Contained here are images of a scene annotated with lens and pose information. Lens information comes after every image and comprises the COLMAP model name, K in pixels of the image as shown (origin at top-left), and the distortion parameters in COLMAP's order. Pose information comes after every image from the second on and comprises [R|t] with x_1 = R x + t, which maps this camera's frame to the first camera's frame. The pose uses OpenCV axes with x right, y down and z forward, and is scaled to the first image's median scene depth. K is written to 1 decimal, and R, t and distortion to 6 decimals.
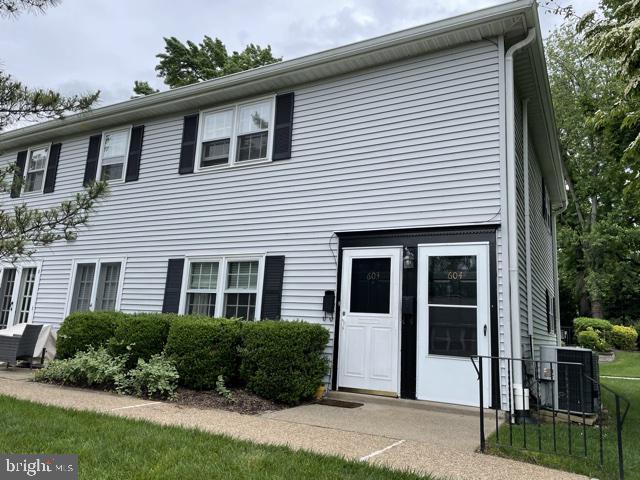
lens RADIAL K [[487.3, 0, 320.8], [0, 487.3, 240.3], [0, 0, 1]] dist [0.014519, -0.002085]
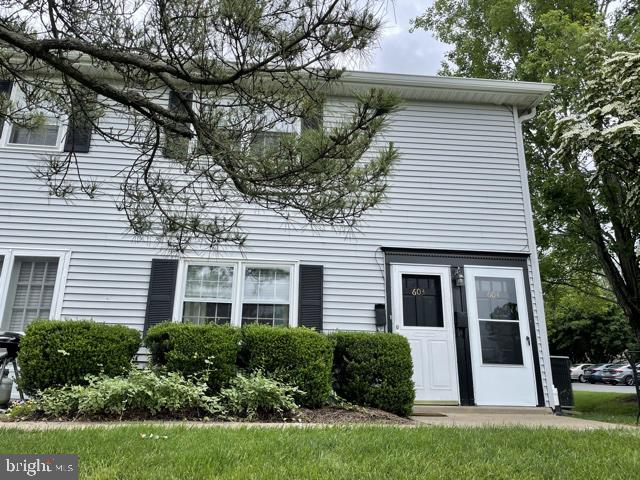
lens RADIAL K [[487.3, 0, 320.3], [0, 487.3, 239.9], [0, 0, 1]] dist [0.014519, -0.002085]
pose [[0.833247, 0.123338, 0.538968, -0.658548], [-0.076019, 0.991100, -0.109278, 0.094537], [-0.547649, 0.050083, 0.835208, 0.233612]]
